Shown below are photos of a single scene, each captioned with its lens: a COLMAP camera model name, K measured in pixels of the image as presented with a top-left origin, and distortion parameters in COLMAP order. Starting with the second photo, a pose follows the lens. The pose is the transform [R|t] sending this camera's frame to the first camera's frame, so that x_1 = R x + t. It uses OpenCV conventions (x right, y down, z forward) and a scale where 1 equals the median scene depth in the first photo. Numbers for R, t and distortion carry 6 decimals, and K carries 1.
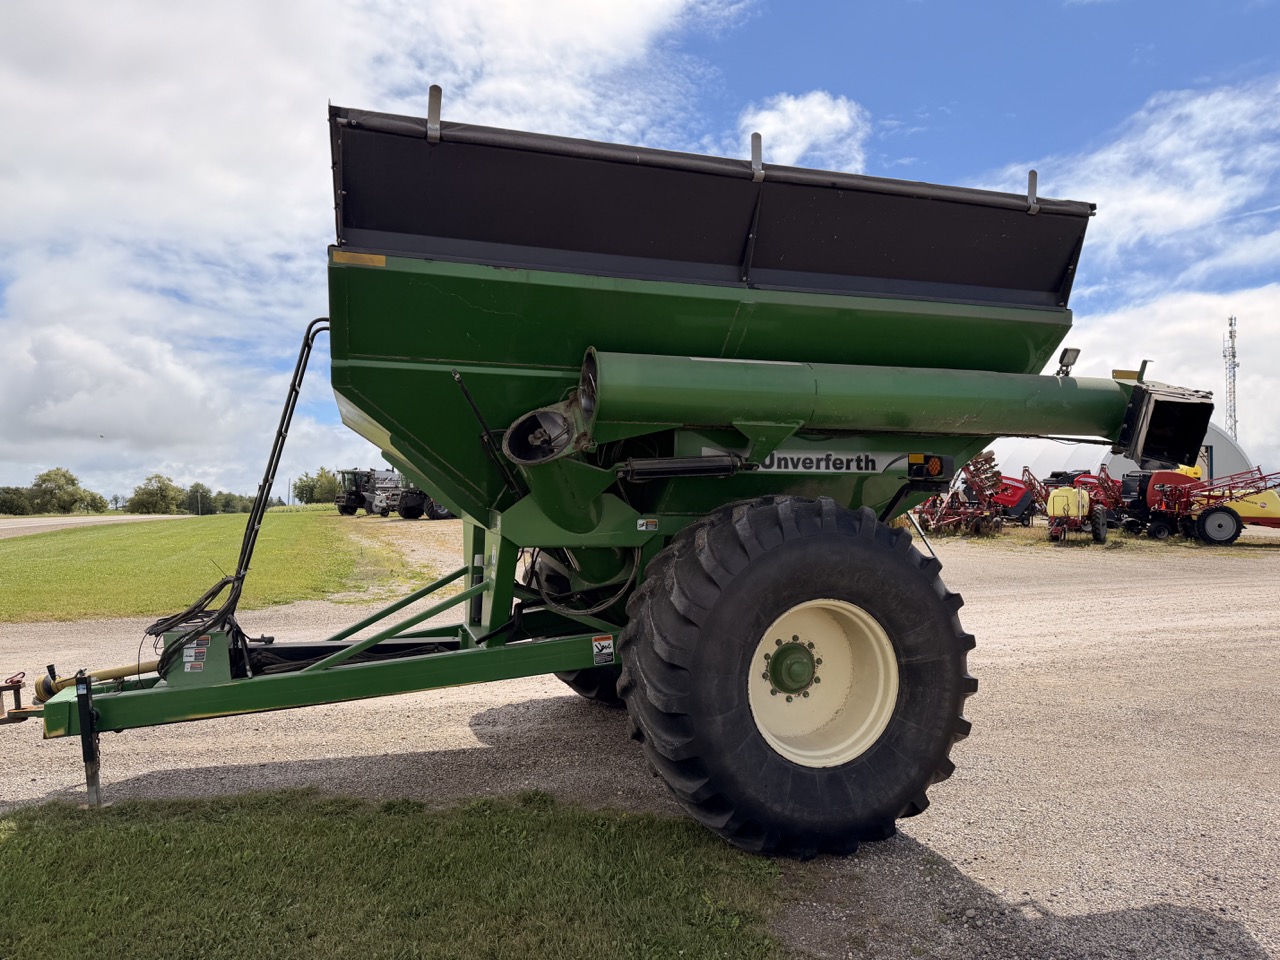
lens RADIAL K [[893.2, 0, 659.2], [0, 893.2, 483.1], [0, 0, 1]] dist [0.072641, -0.086603]
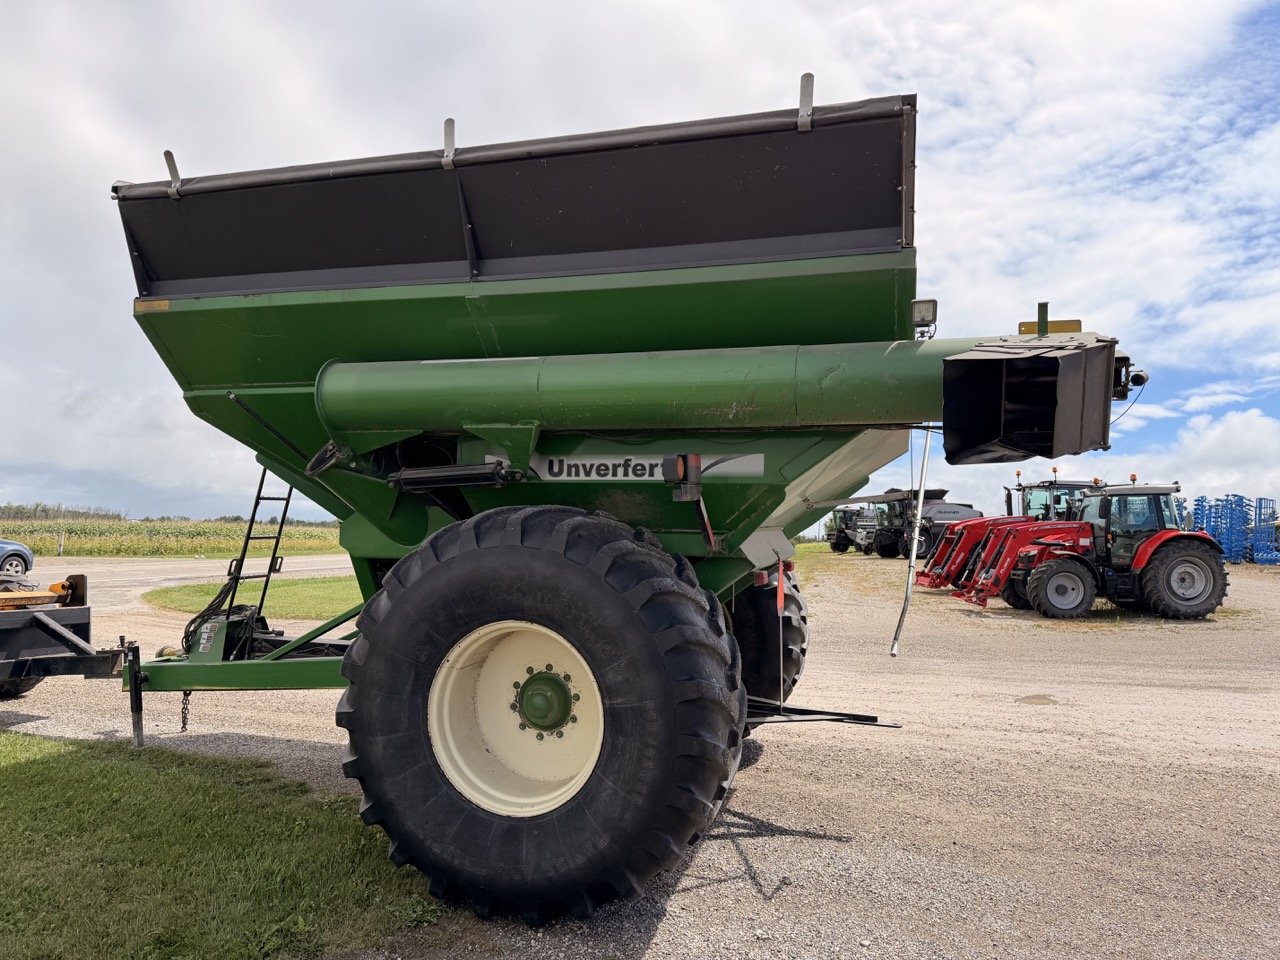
lens RADIAL K [[893.2, 0, 671.7], [0, 893.2, 481.3], [0, 0, 1]] dist [0.072641, -0.086603]
pose [[0.833220, -0.022265, -0.552494, 0.723182], [-0.007295, 0.998659, -0.051248, 0.034016], [0.552894, 0.046731, 0.831940, 0.316746]]
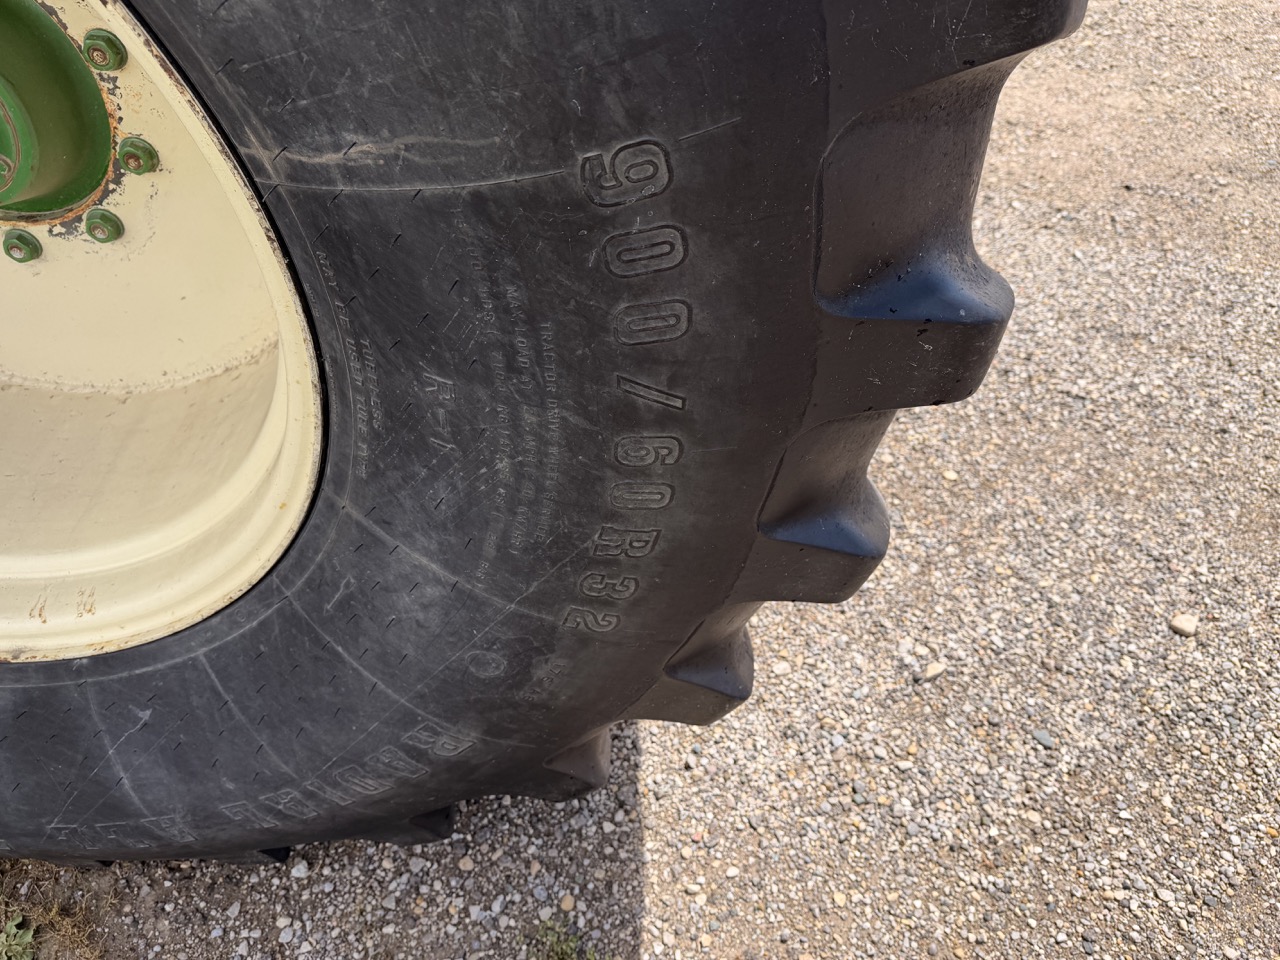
lens RADIAL K [[893.2, 0, 638.2], [0, 893.2, 477.6], [0, 0, 1]] dist [0.072641, -0.086603]
pose [[0.946758, 0.191614, -0.258713, 0.326873], [0.044571, 0.717846, 0.694774, 0.139203], [0.318845, -0.669314, 0.671086, 0.847719]]
